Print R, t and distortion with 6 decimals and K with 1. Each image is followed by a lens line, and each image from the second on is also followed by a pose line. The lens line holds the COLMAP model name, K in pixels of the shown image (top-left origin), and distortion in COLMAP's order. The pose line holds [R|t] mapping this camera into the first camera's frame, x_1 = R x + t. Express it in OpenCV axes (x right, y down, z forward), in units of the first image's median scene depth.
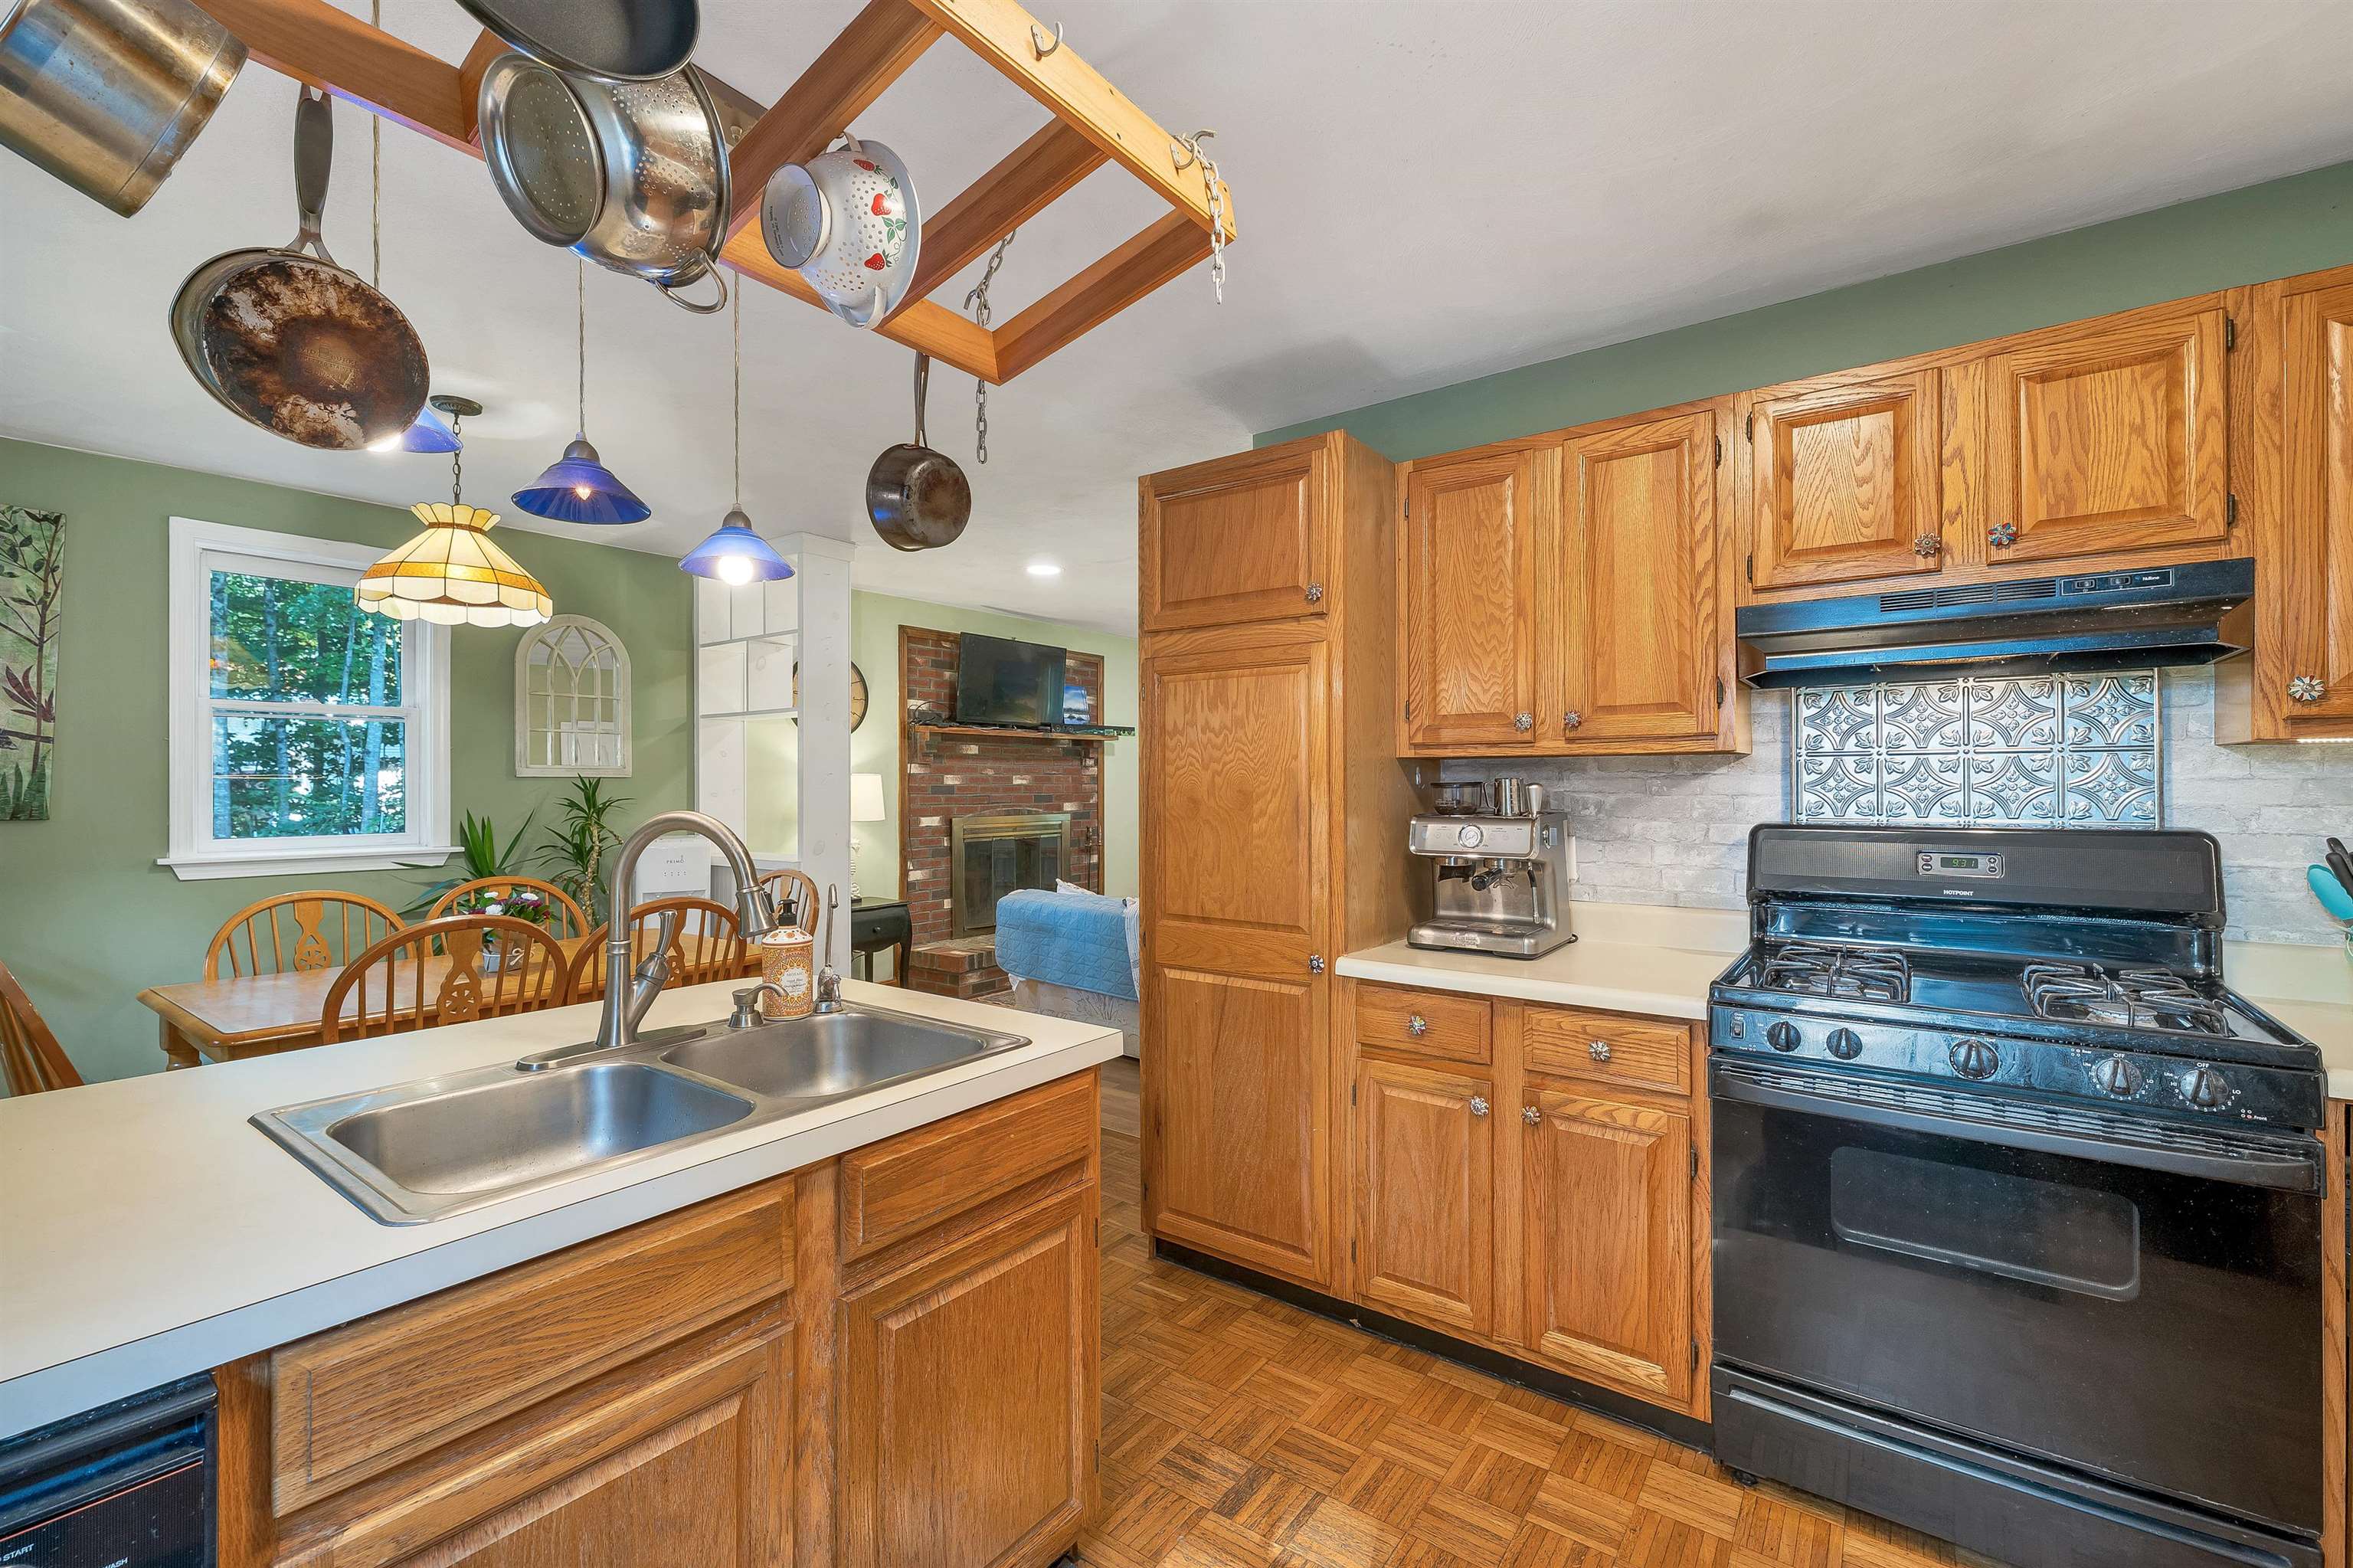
lens RADIAL K [[993.0, 0, 1176.5], [0, 993.0, 784.0], [0, 0, 1]] dist [0.000422, -0.000128]
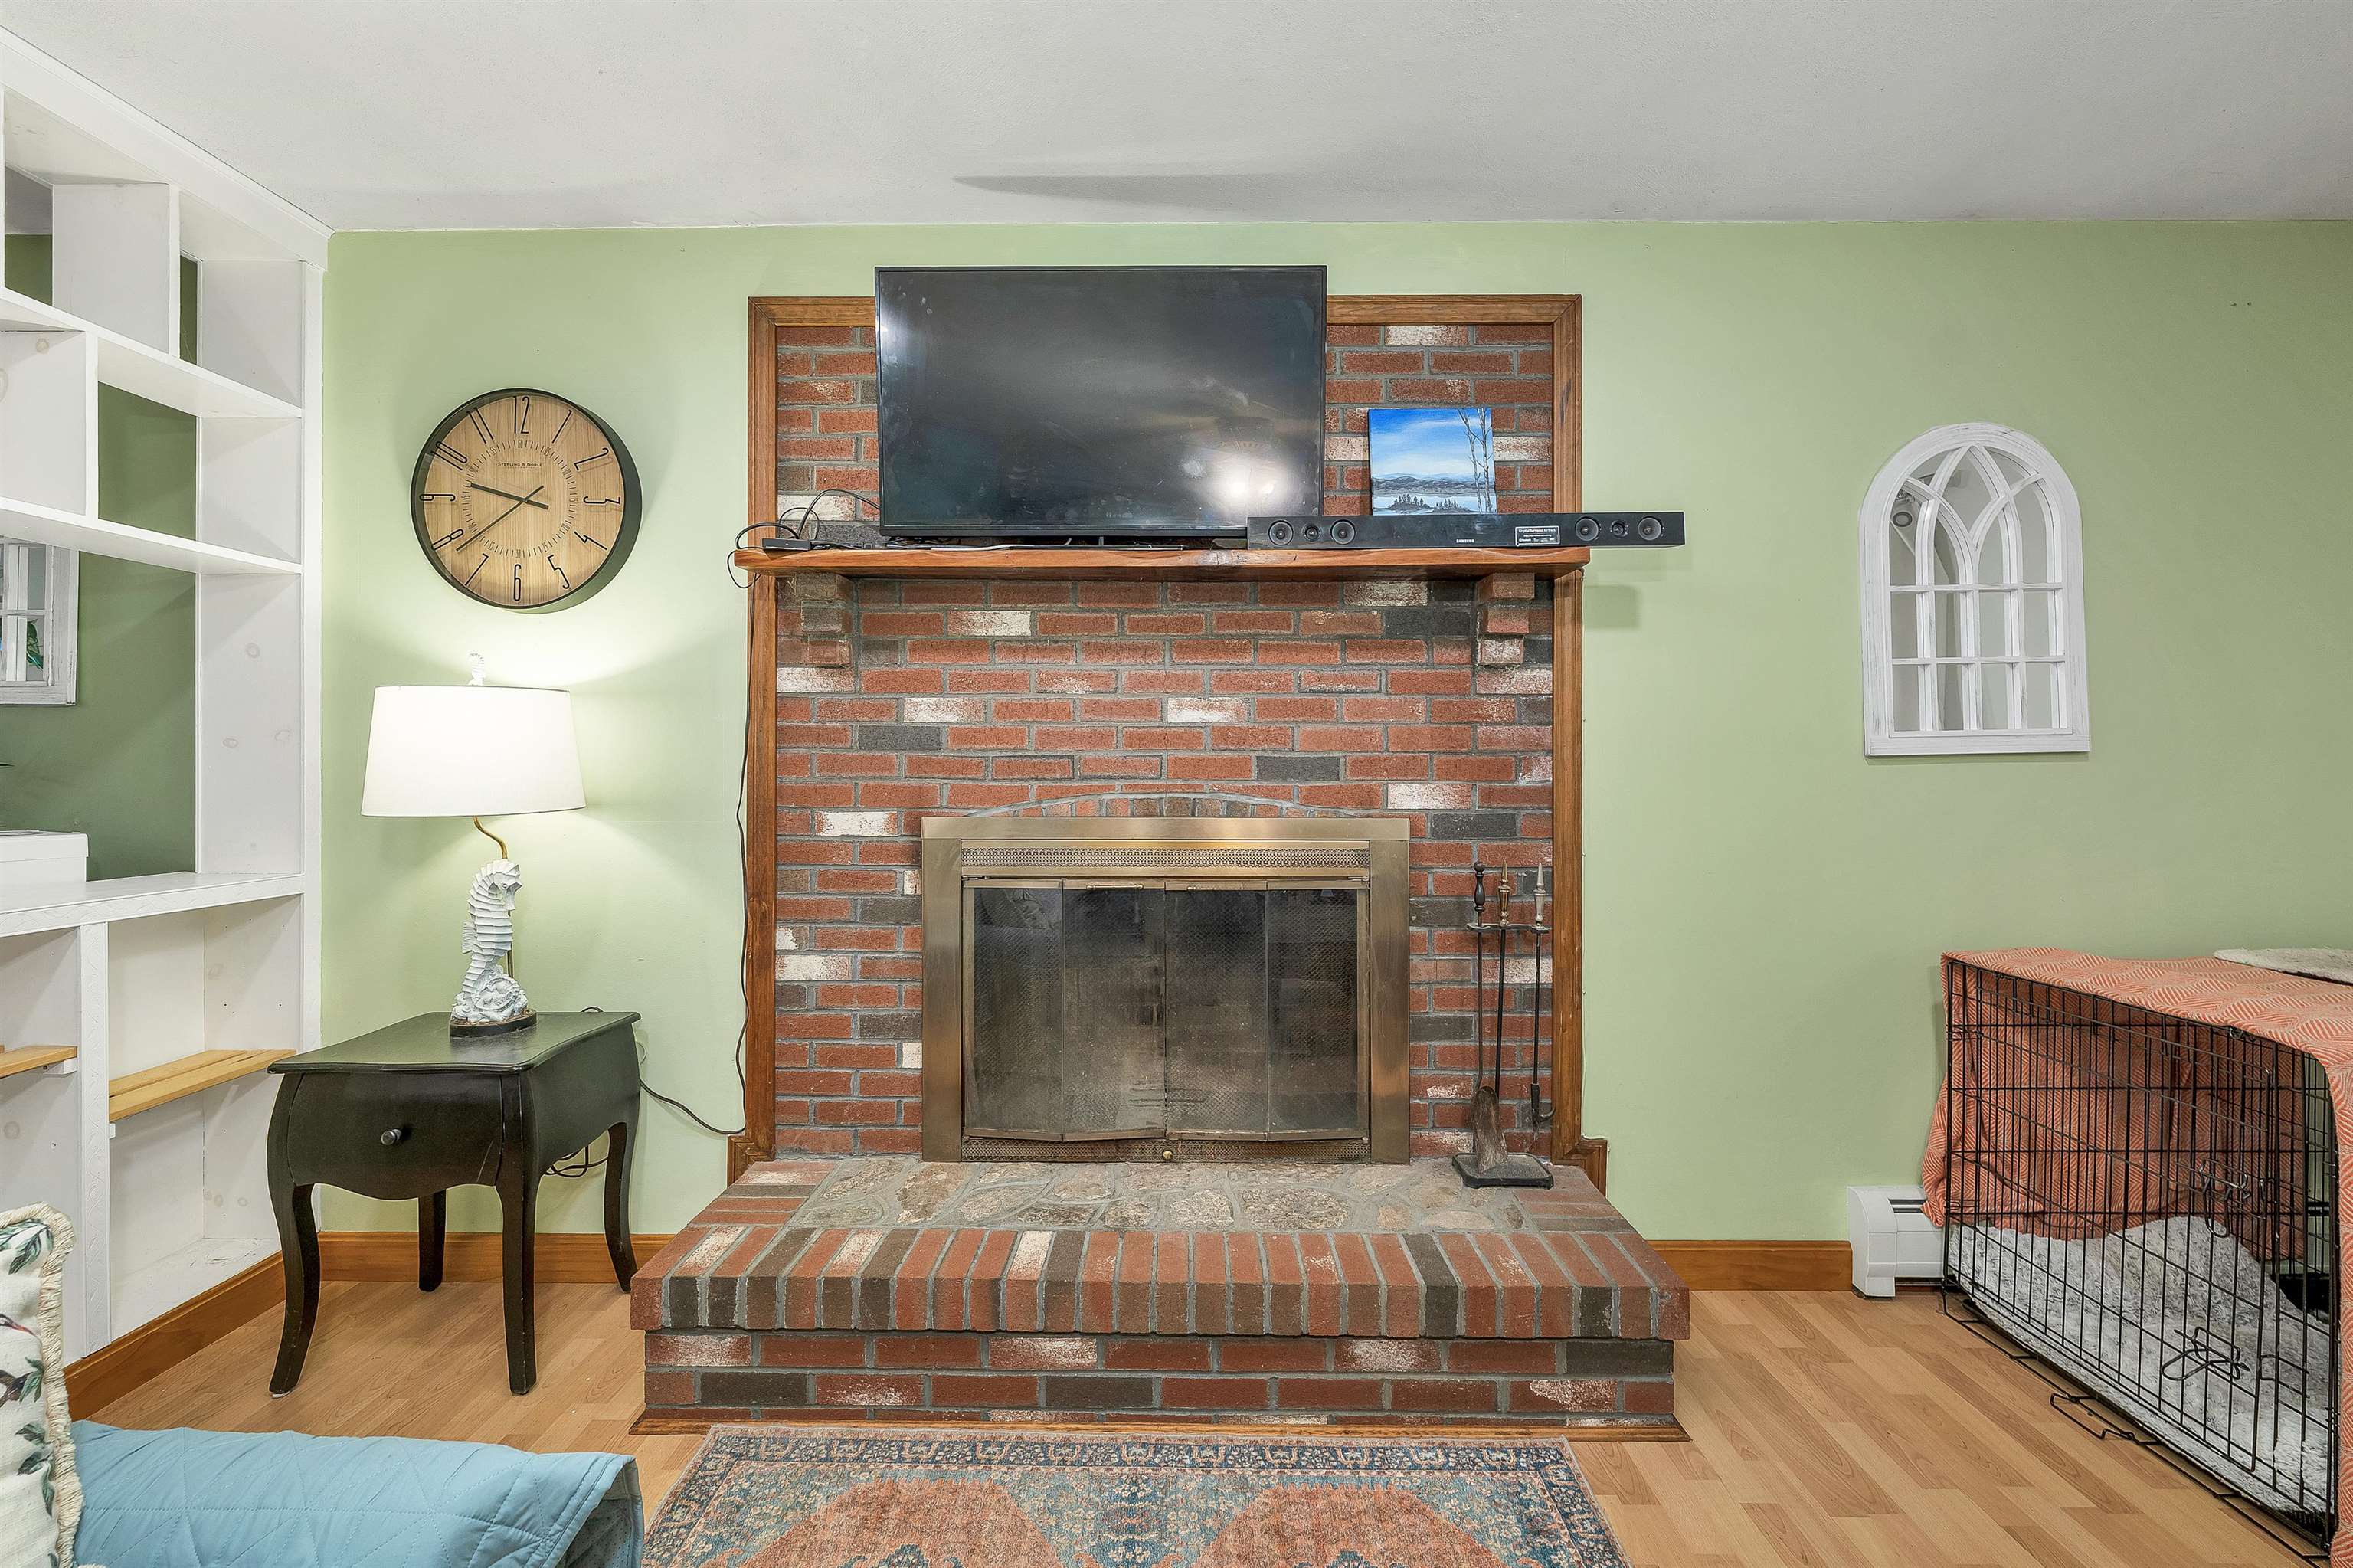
lens RADIAL K [[962.6, 0, 1182.5], [0, 962.6, 763.7], [0, 0, 1]] dist [-0.001967, -0.000301]
pose [[0.588829, 0.001195, -0.808257, 0.246973], [-0.004166, 0.999990, -0.001556, 0.035305], [0.808247, 0.004283, 0.588828, 2.008476]]
